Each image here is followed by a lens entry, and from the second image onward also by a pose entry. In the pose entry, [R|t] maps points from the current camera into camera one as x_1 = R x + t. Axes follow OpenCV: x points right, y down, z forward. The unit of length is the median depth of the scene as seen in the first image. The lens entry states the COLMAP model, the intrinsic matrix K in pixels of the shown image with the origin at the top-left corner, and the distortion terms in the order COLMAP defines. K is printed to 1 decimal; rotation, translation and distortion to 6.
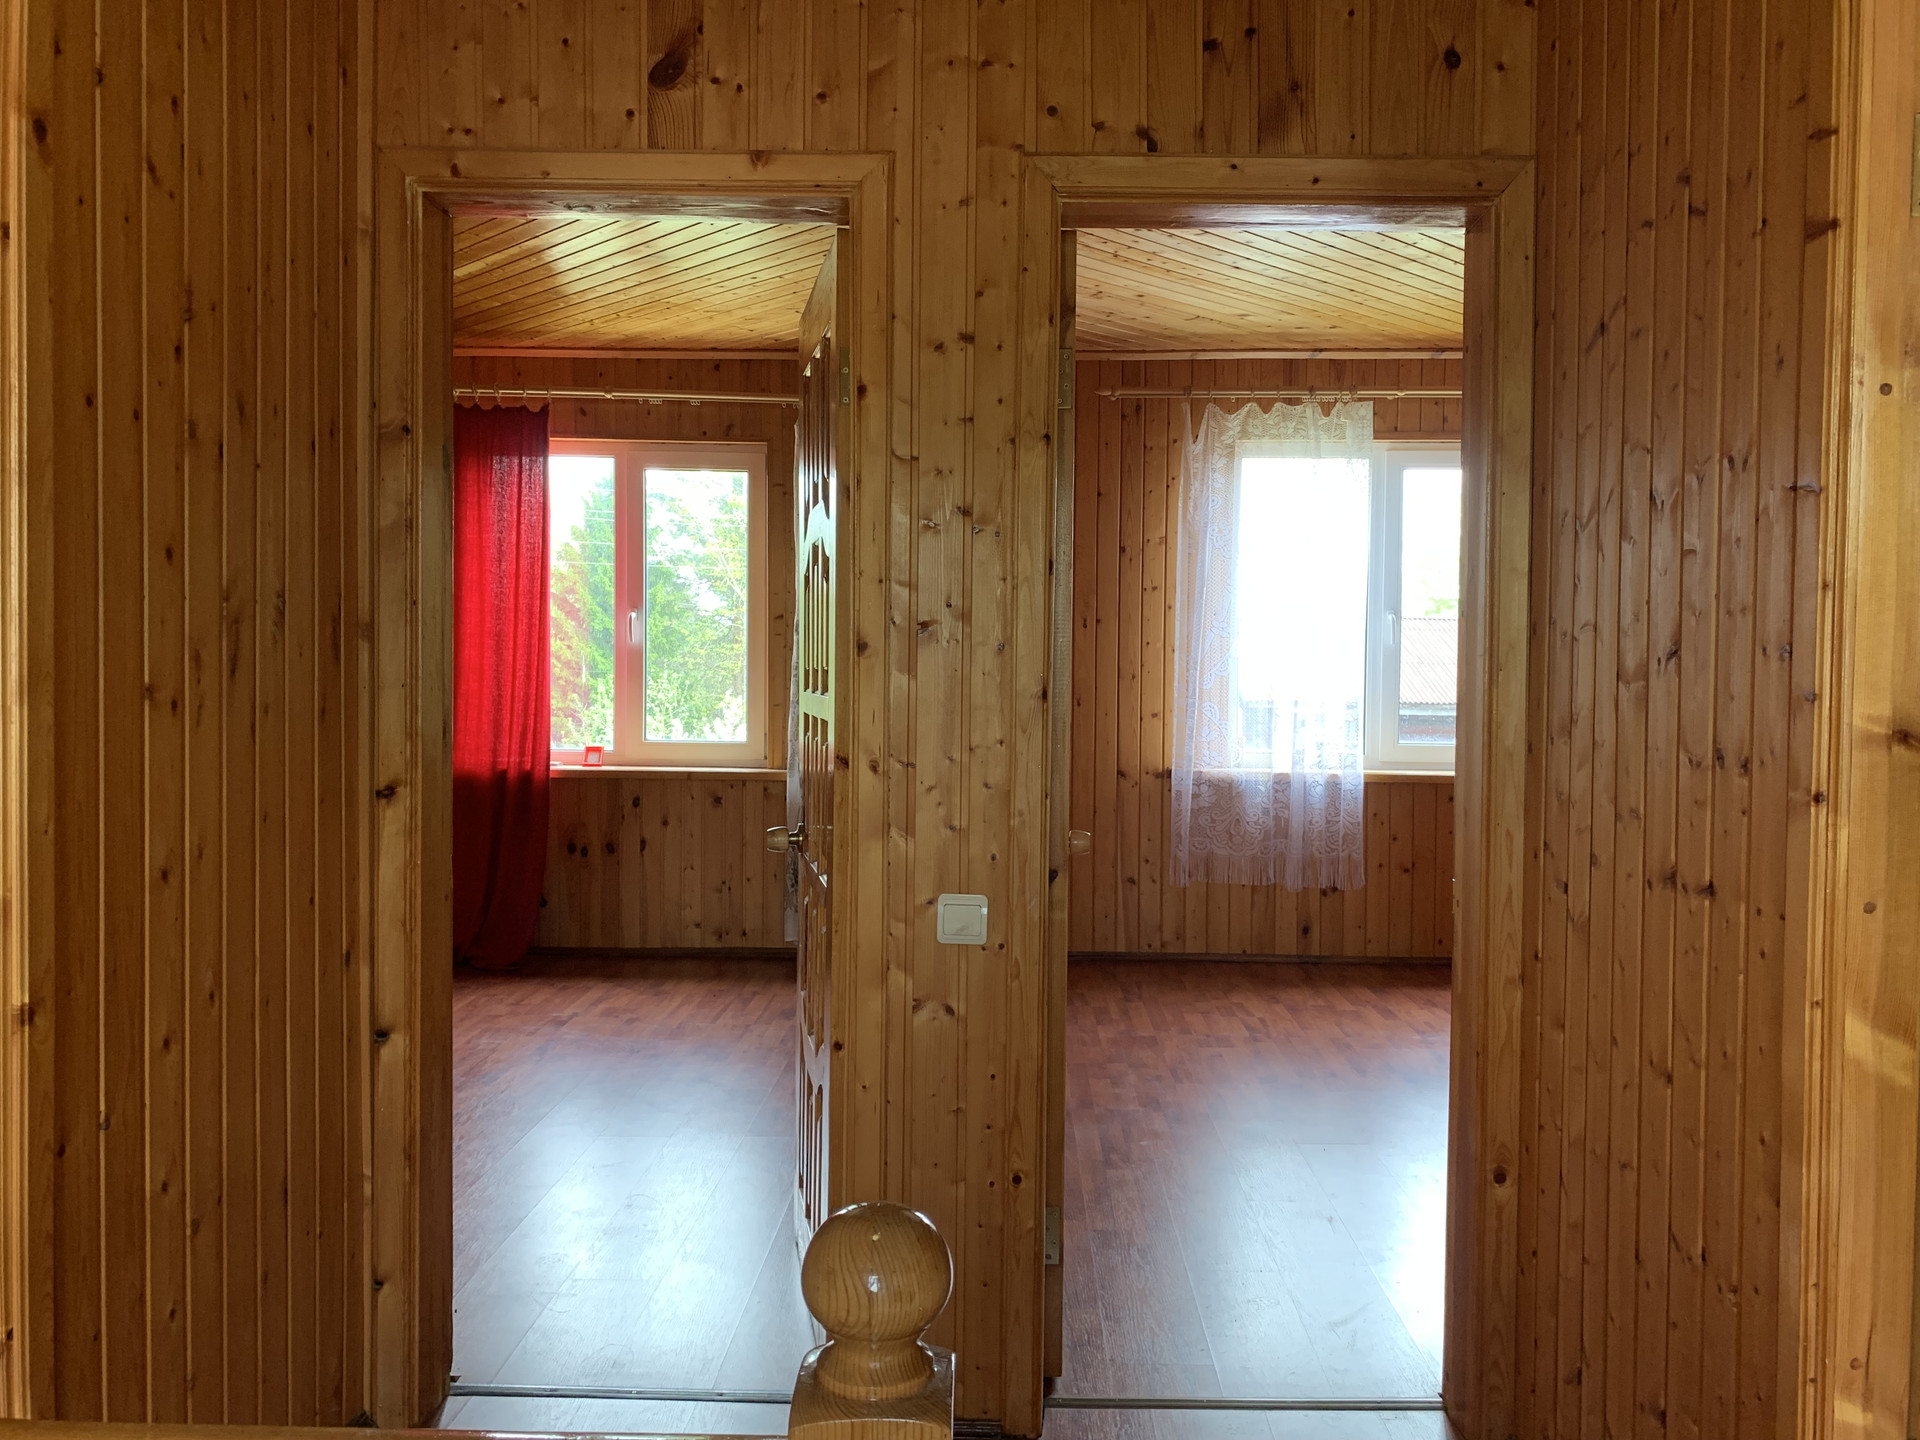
lens RADIAL K [[1455.3, 0, 960.0], [0, 1455.3, 720.0], [0, 0, 1]] dist [0.037293, -0.058578]
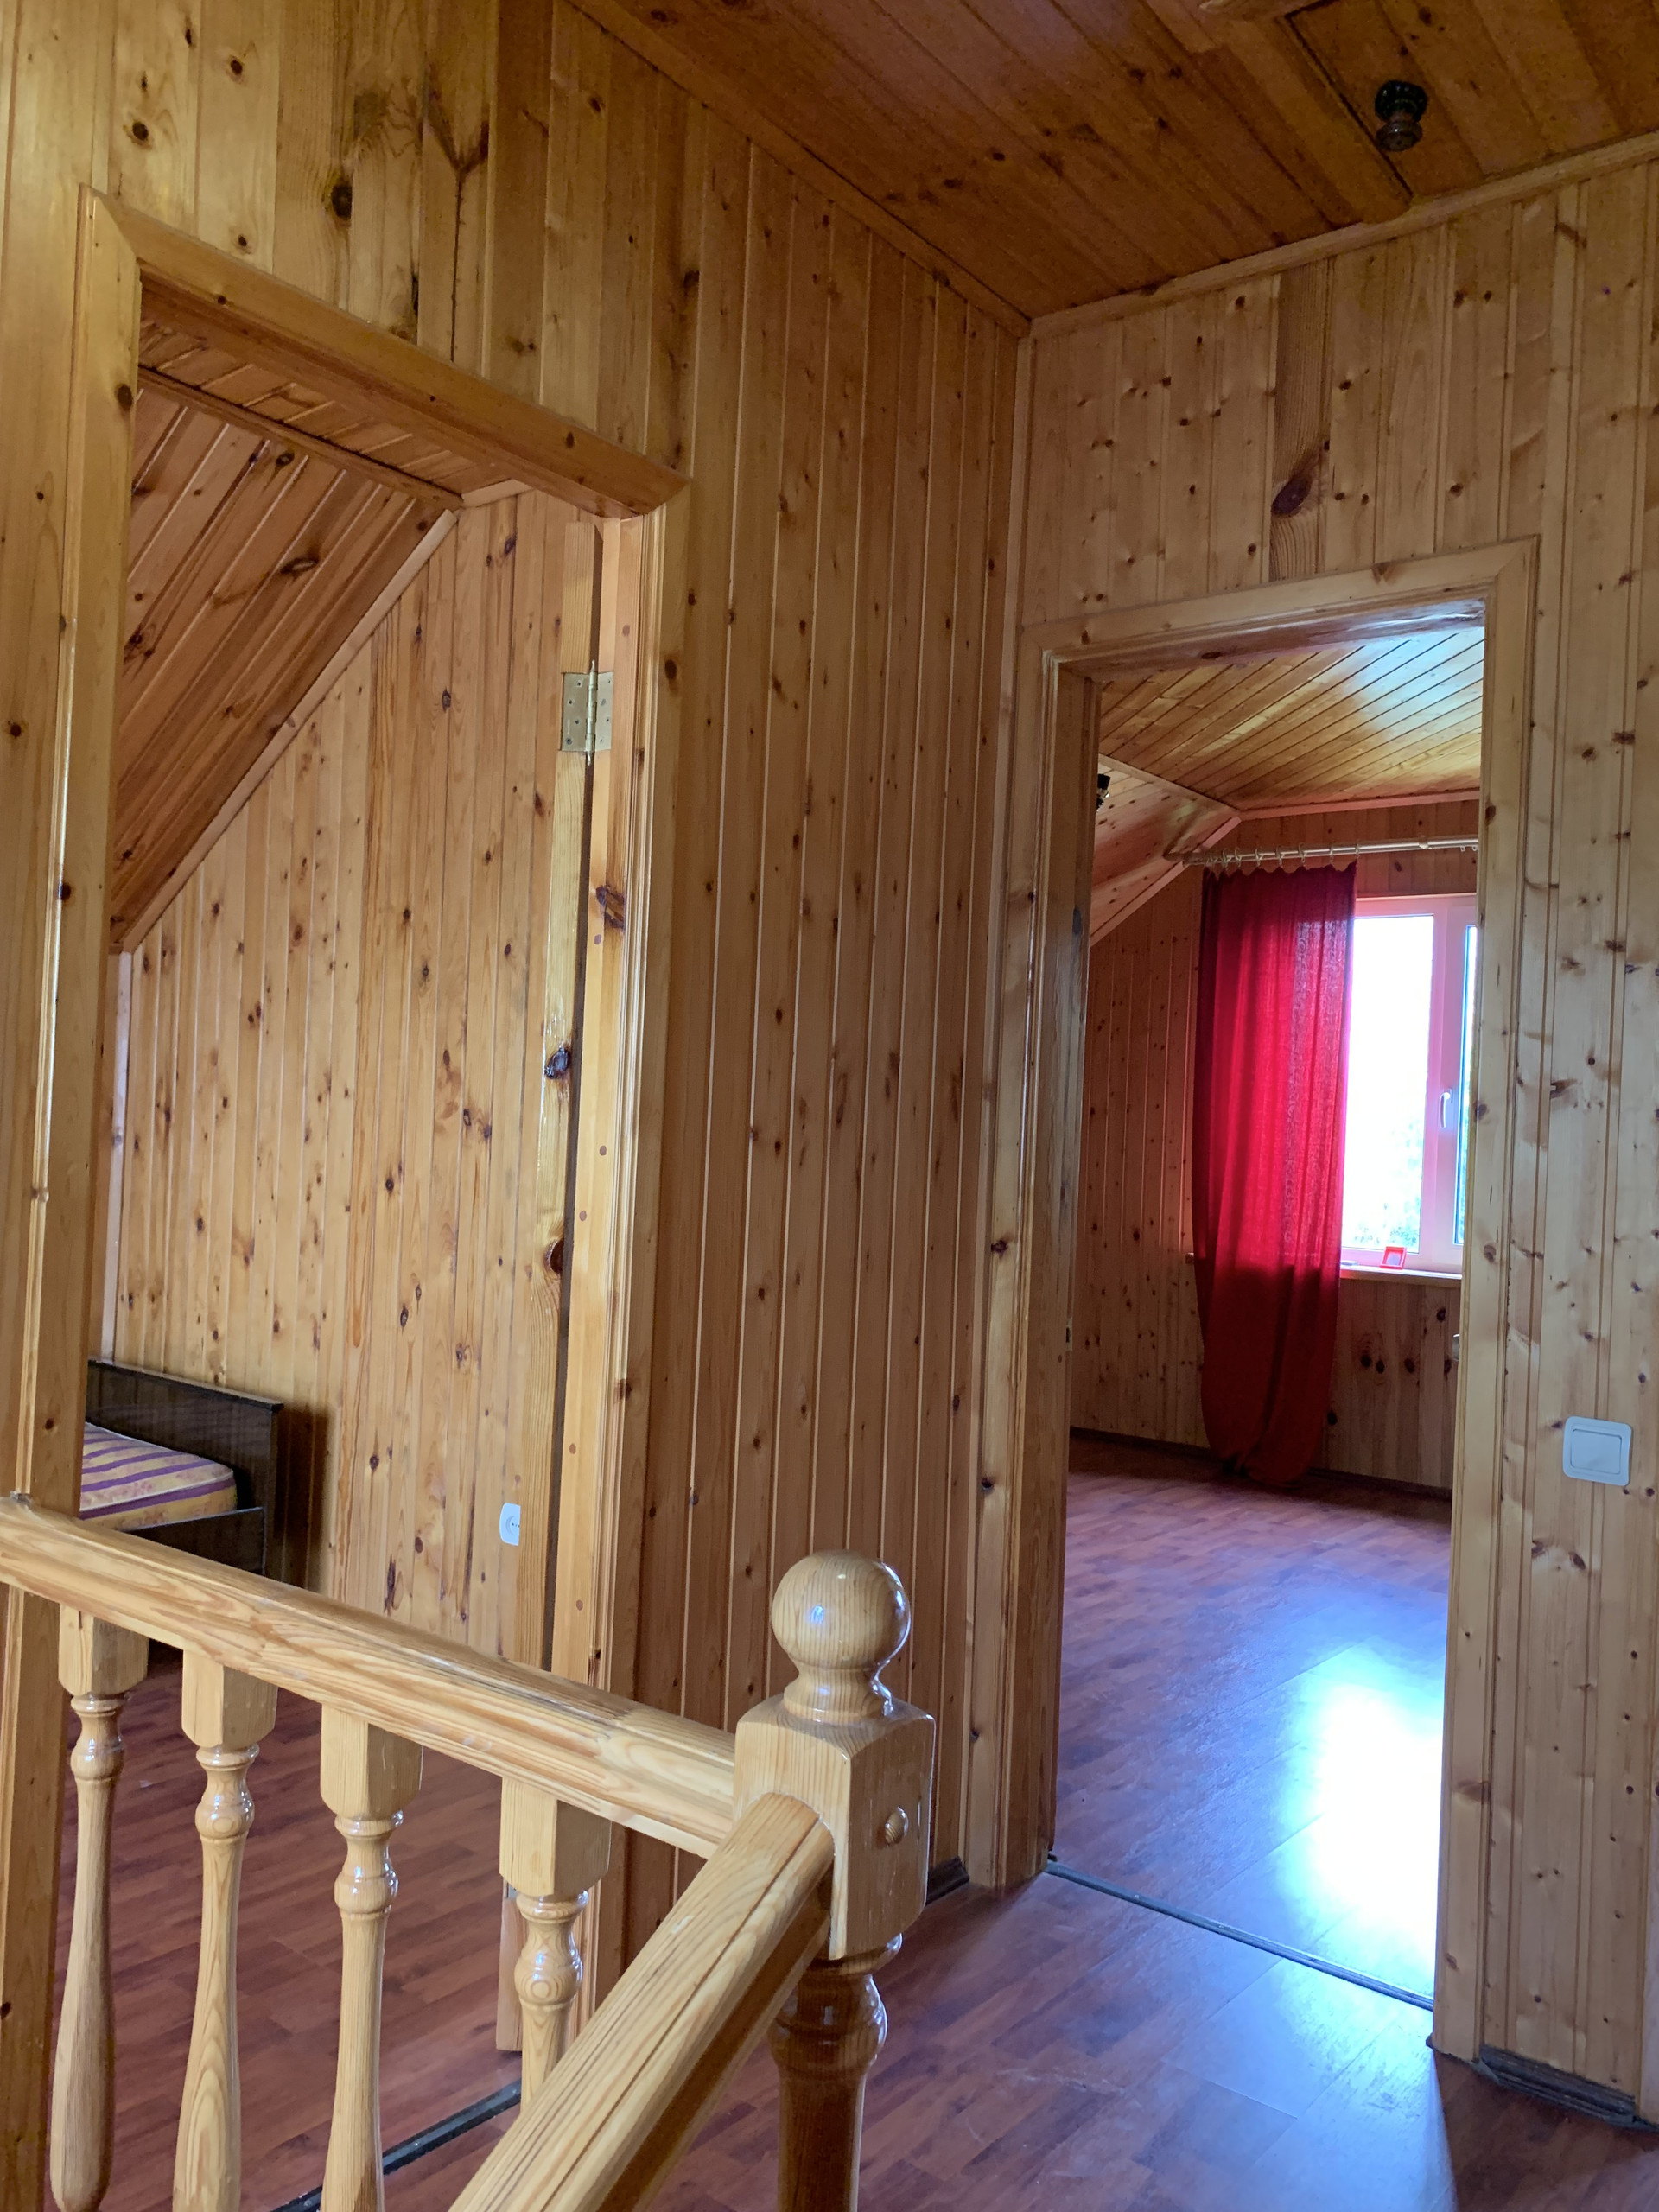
lens RADIAL K [[1676.9, 0, 831.2], [0, 1676.9, 1144.2], [0, 0, 1]] dist [0.000384, -0.042114]
pose [[0.792036, 0.021245, -0.610105, 0.227407], [-0.052546, 0.998058, -0.033461, 0.020768], [0.608209, 0.058561, 0.791614, -0.001992]]
